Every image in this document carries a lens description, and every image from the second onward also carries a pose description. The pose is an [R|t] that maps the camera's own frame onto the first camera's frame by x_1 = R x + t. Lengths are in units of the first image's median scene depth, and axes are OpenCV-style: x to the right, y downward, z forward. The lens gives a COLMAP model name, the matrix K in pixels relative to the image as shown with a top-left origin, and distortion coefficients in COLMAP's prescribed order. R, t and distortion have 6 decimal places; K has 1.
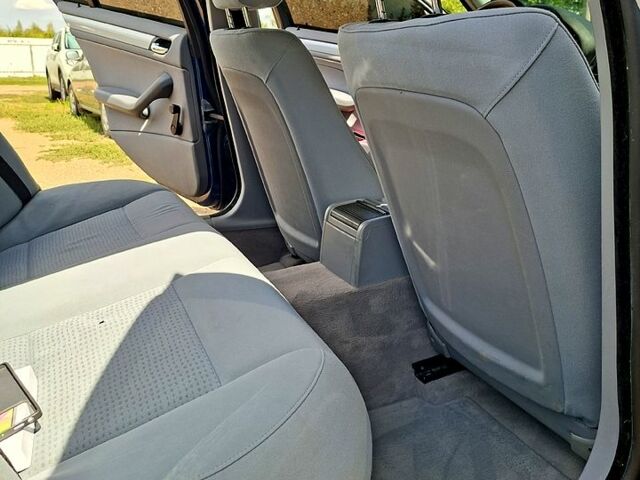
lens RADIAL K [[611.7, 0, 320.0], [0, 611.7, 240.0], [0, 0, 1]] dist [0.149154, -0.296674]
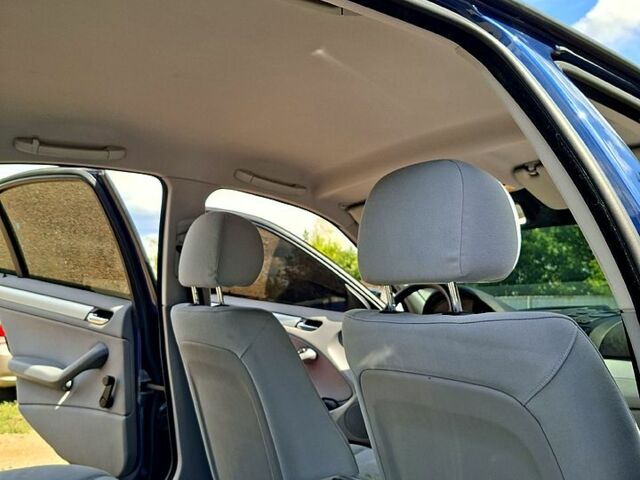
lens RADIAL K [[611.7, 0, 320.0], [0, 611.7, 240.0], [0, 0, 1]] dist [0.149154, -0.296674]
pose [[0.971217, 0.032800, 0.235928, -0.152419], [0.060645, 0.923785, -0.378078, -0.031094], [-0.230348, 0.381504, 0.895207, -0.007876]]
